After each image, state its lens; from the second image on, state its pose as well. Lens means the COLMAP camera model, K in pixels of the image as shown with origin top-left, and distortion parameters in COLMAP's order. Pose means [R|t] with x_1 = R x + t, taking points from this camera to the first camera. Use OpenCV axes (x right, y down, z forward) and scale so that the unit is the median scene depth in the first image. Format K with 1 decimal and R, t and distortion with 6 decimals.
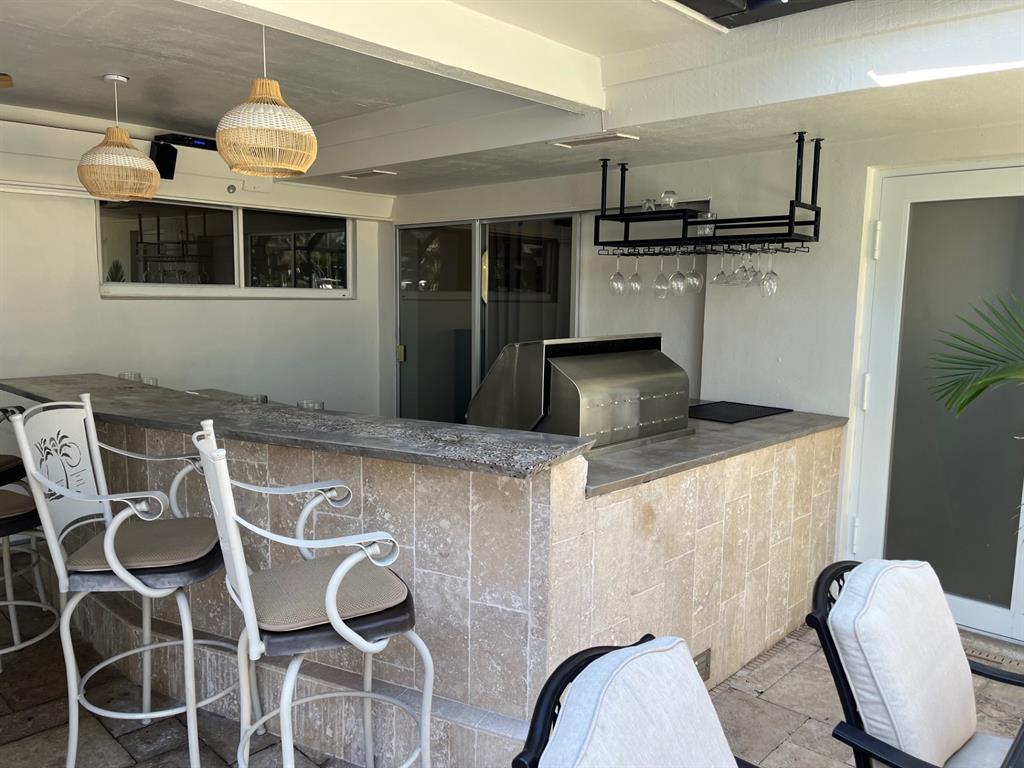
lens RADIAL K [[789.0, 0, 510.7], [0, 789.0, 385.8], [0, 0, 1]] dist [0.045749, -0.011286]
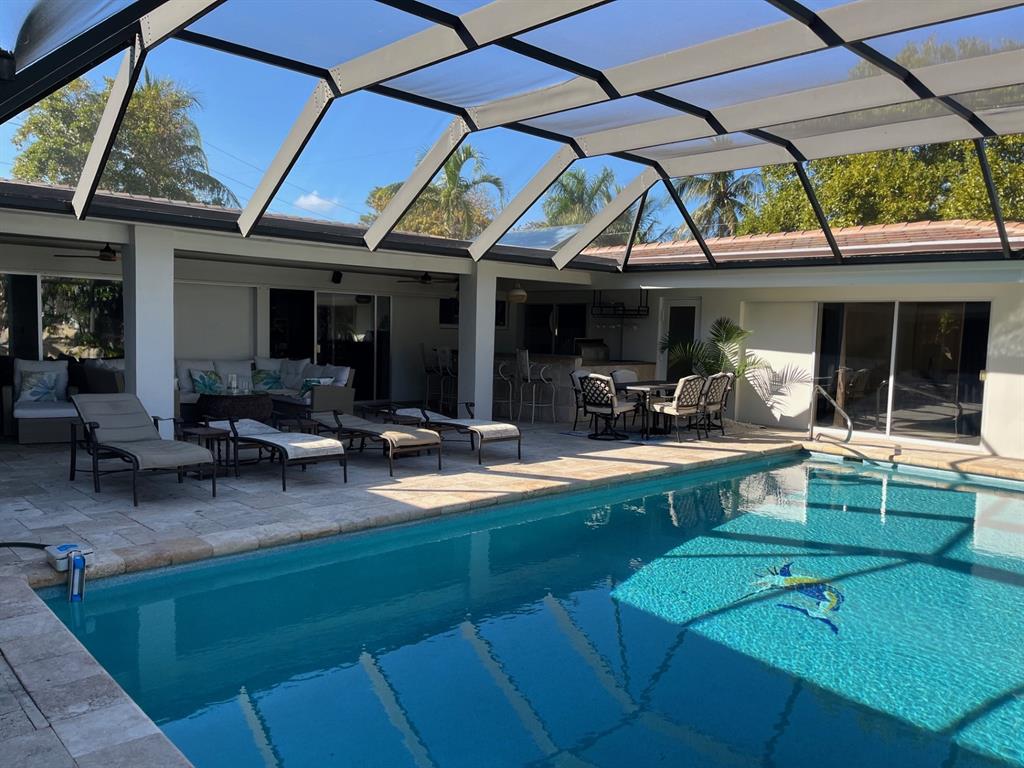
lens RADIAL K [[789.0, 0, 512.1], [0, 789.0, 386.0], [0, 0, 1]] dist [0.045749, -0.011286]
pose [[0.998389, 0.023322, -0.051719, -0.058694], [-0.025778, 0.998546, -0.047343, 0.325049], [0.050540, 0.048600, 0.997539, -2.602962]]
